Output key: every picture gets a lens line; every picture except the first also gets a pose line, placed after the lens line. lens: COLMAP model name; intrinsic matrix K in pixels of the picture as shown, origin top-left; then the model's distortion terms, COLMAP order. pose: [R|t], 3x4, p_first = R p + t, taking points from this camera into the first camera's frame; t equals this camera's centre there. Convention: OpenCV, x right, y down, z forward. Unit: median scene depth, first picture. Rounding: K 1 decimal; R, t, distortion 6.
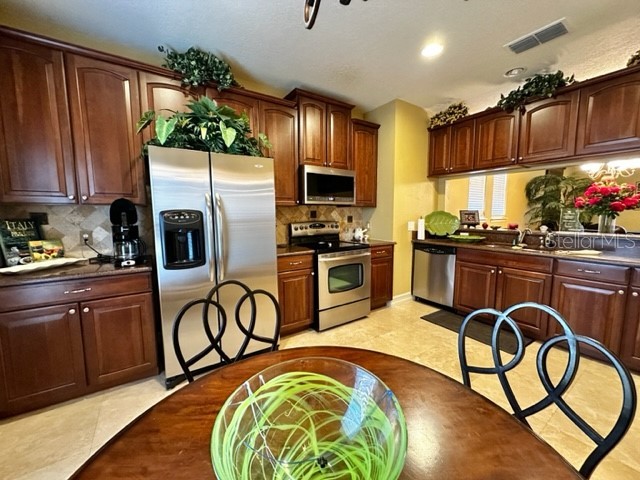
lens RADIAL K [[256.2, 0, 321.1], [0, 256.2, 240.5], [0, 0, 1]] dist [-0.000436, 0.000154]
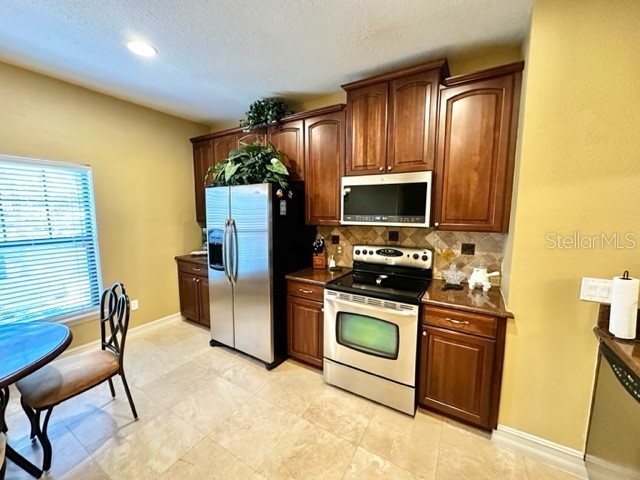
lens RADIAL K [[256.2, 0, 322.5], [0, 256.2, 239.3], [0, 0, 1]] dist [-0.000436, 0.000154]
pose [[0.426495, 0.112484, -0.897469, 0.570813], [-0.104984, 0.991687, 0.074402, -0.131841], [0.898377, 0.062488, 0.434758, 0.516928]]
